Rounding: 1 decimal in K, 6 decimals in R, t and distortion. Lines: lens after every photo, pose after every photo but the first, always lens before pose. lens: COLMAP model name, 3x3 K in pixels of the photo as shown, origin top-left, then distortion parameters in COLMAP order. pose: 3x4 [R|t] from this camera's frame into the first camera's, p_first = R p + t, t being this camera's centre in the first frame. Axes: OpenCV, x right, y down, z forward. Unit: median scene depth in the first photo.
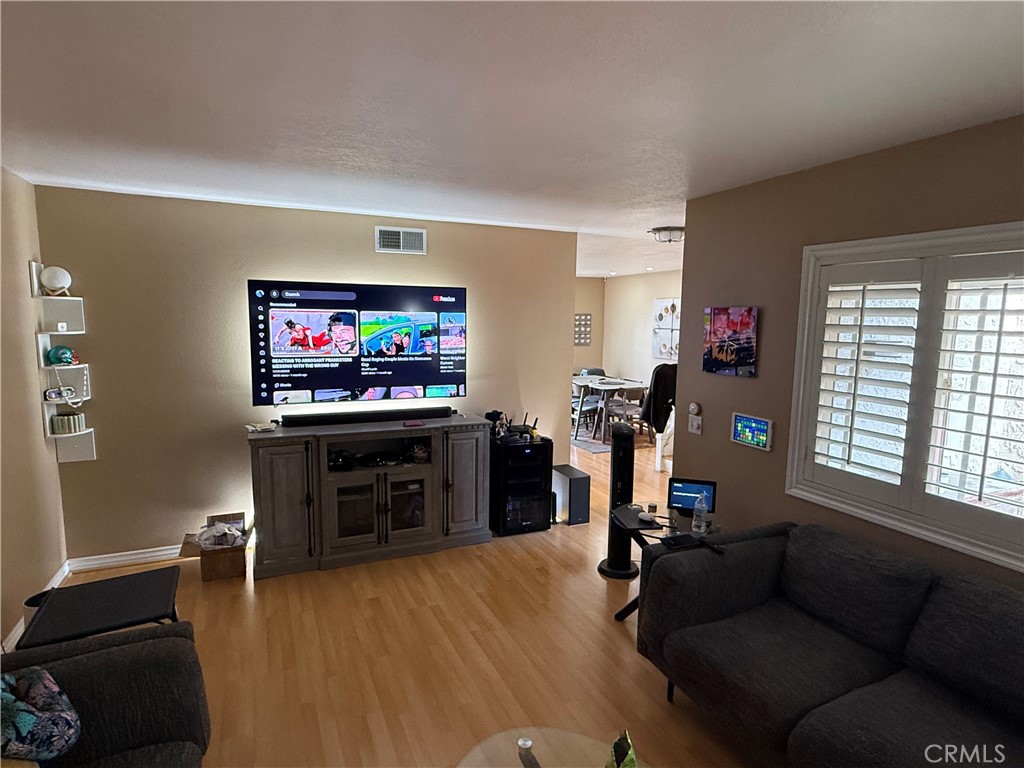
lens RADIAL K [[558.5, 0, 511.8], [0, 558.5, 388.1], [0, 0, 1]] dist [0.002722, -0.001078]
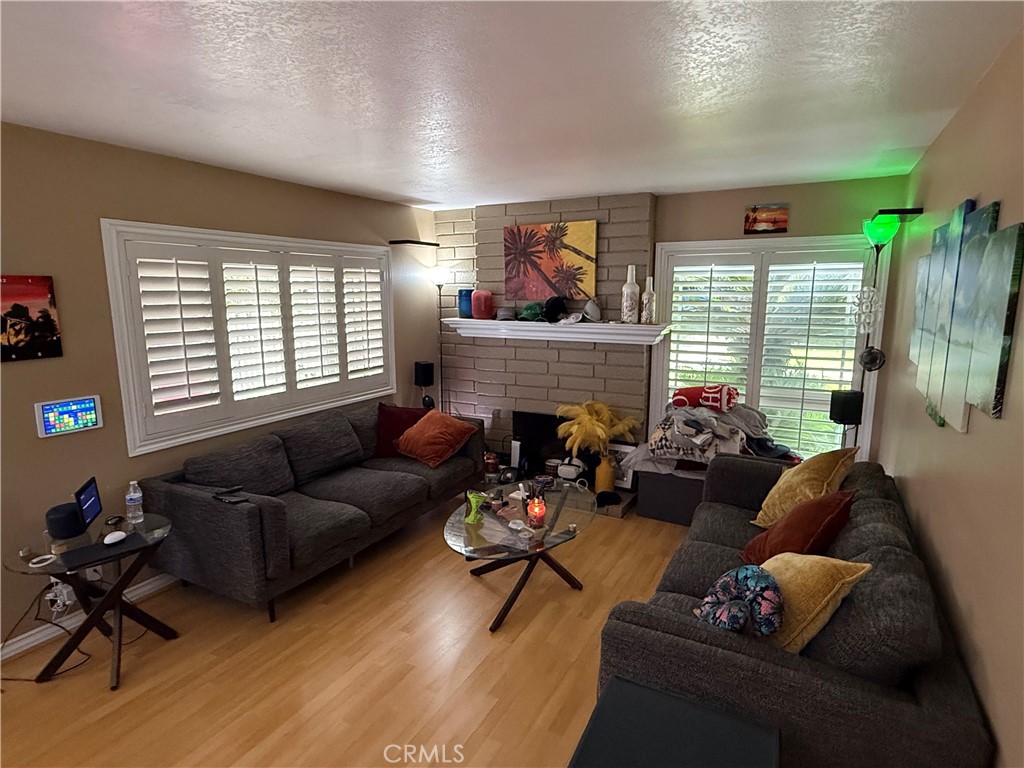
lens RADIAL K [[558.5, 0, 508.6], [0, 558.5, 385.9], [0, 0, 1]] dist [0.002722, -0.001078]
pose [[-0.608630, -0.147493, 0.779625, -0.658463], [0.094099, 0.962220, 0.255497, -0.125725], [-0.787854, 0.228865, -0.571757, 0.903299]]
